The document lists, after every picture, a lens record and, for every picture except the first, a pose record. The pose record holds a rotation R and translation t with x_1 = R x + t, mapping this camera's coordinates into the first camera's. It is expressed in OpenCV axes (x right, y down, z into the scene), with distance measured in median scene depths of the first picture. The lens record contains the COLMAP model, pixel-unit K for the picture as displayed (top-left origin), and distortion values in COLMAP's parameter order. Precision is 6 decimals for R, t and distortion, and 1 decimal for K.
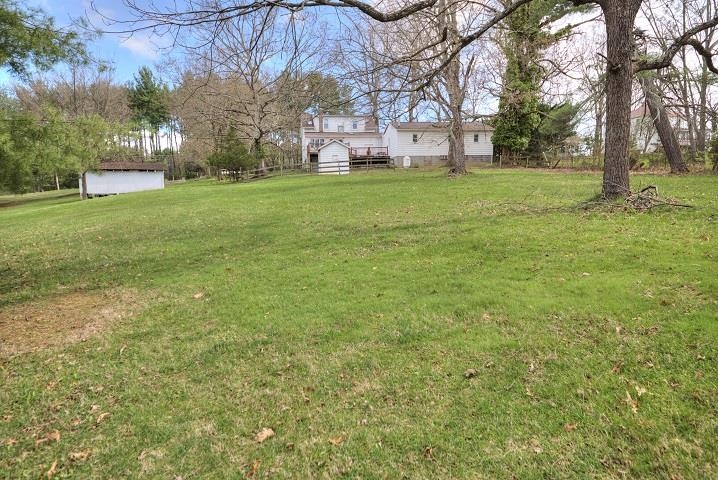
lens RADIAL K [[459.3, 0, 359.7], [0, 459.3, 239.7], [0, 0, 1]] dist [0.075307, -0.048132]
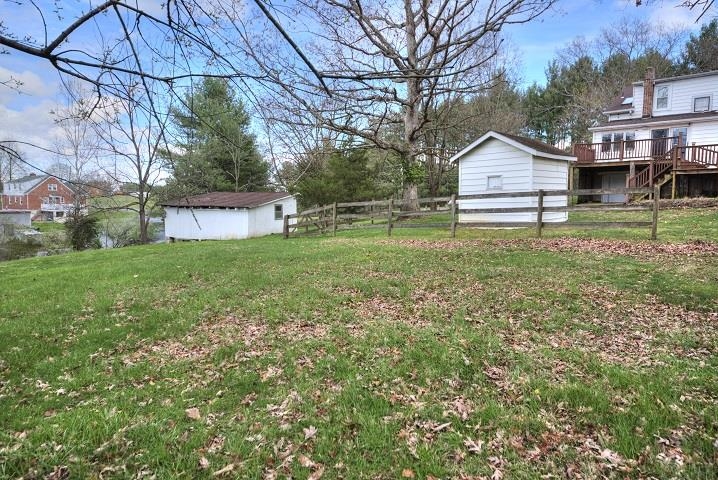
lens RADIAL K [[458.4, 0, 353.1], [0, 458.4, 244.6], [0, 0, 1]] dist [0.048539, -0.031499]
pose [[0.623840, 0.095577, -0.775686, 0.142684], [-0.103330, 0.993868, 0.039358, -0.118031], [0.774692, 0.055599, 0.629890, 0.614836]]
